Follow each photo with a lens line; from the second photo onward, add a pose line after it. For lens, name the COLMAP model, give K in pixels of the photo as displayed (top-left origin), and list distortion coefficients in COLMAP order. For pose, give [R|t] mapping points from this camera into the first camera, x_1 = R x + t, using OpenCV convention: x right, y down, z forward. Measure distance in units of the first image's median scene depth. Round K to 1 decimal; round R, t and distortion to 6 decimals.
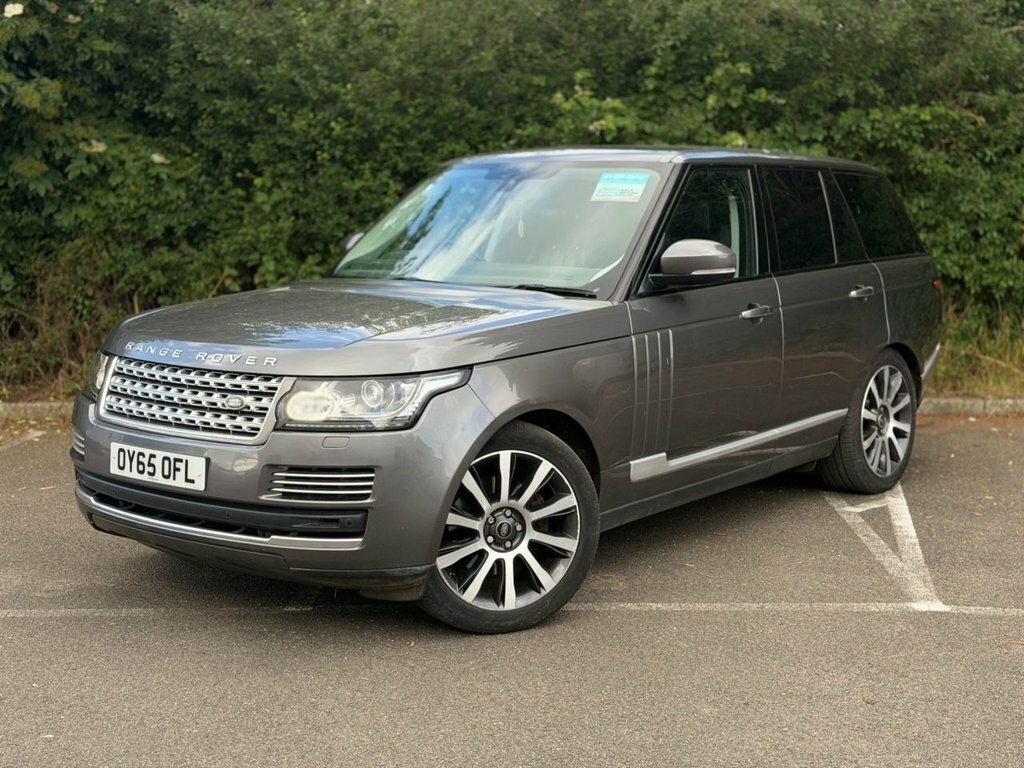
lens RADIAL K [[1431.8, 0, 539.8], [0, 1431.8, 394.7], [0, 0, 1]] dist [0.095026, 0.000000]
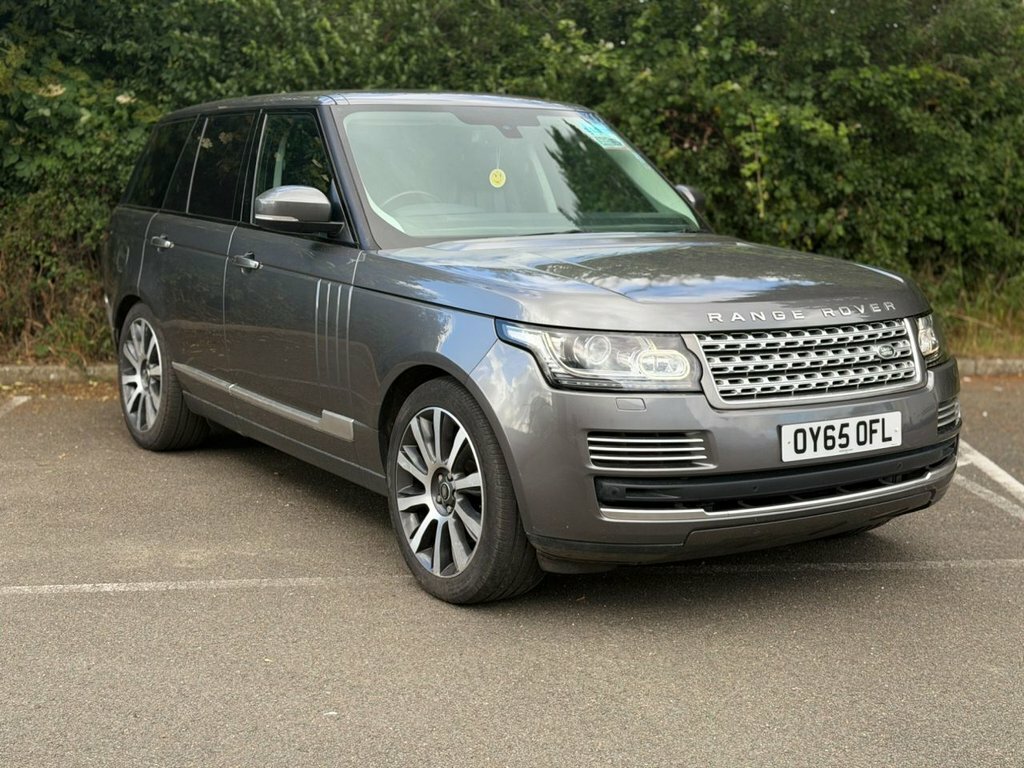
lens RADIAL K [[1431.8, 0, 504.8], [0, 1431.8, 409.6], [0, 0, 1]] dist [0.095026, 0.000000]
pose [[0.992653, -0.007602, 0.120760, -0.136926], [0.003876, 0.999510, 0.031063, 0.005525], [-0.120937, -0.030367, 0.992196, 0.033523]]
